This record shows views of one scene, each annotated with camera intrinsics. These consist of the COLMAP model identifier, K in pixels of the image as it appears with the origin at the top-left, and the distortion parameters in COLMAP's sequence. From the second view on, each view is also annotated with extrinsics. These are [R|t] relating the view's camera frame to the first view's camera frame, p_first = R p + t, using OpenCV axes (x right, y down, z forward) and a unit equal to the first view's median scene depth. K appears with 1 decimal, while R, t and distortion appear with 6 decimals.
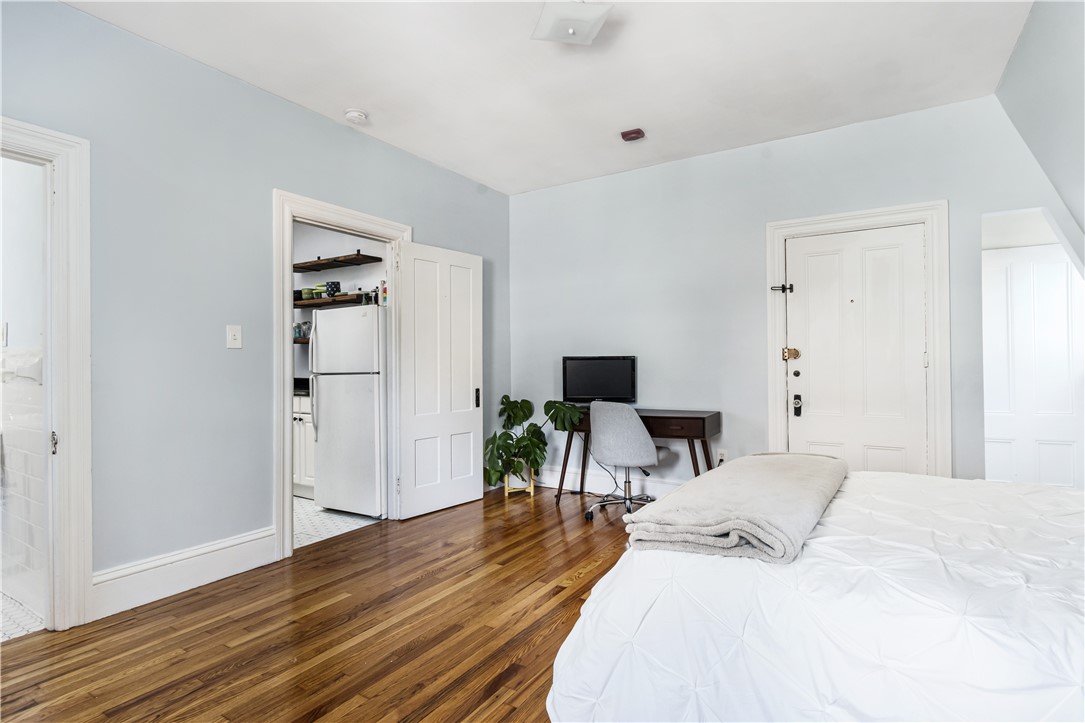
lens RADIAL K [[537.2, 0, 545.0], [0, 537.2, 359.1], [0, 0, 1]] dist [-0.003882, -0.000210]
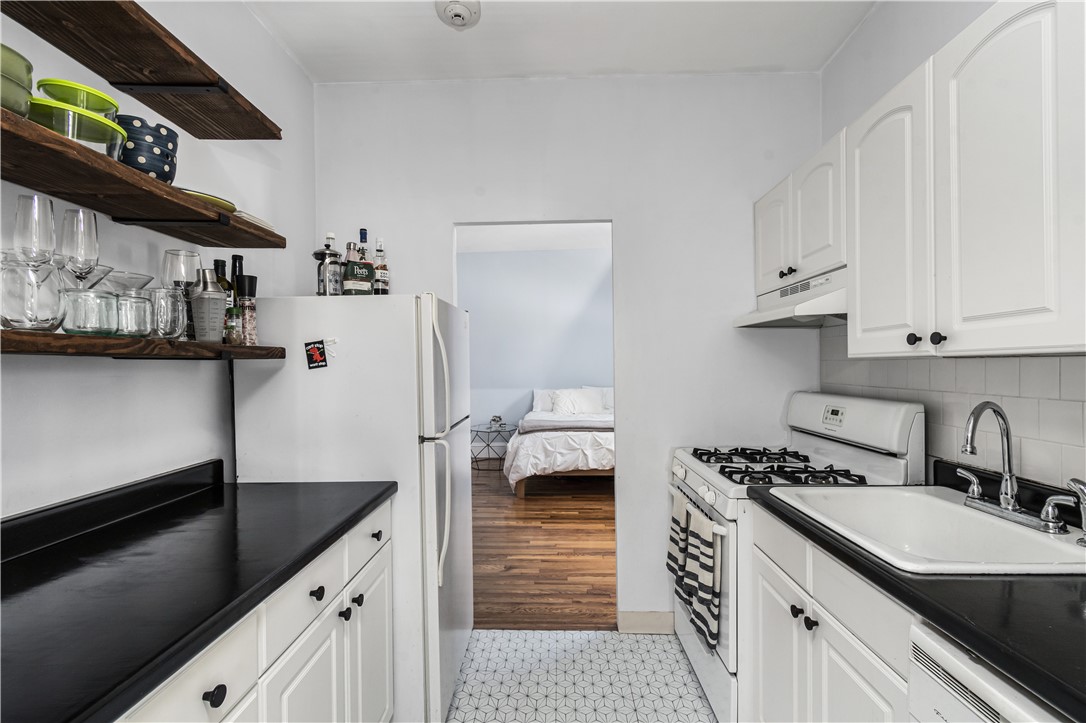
lens RADIAL K [[496.1, 0, 549.7], [0, 496.1, 368.4], [0, 0, 1]] dist [0.001660, 0.000280]
pose [[-0.514848, 0.005566, 0.857263, -1.084531], [0.002799, 0.999985, -0.004812, -0.031968], [-0.857277, -0.000078, -0.514856, 1.491206]]
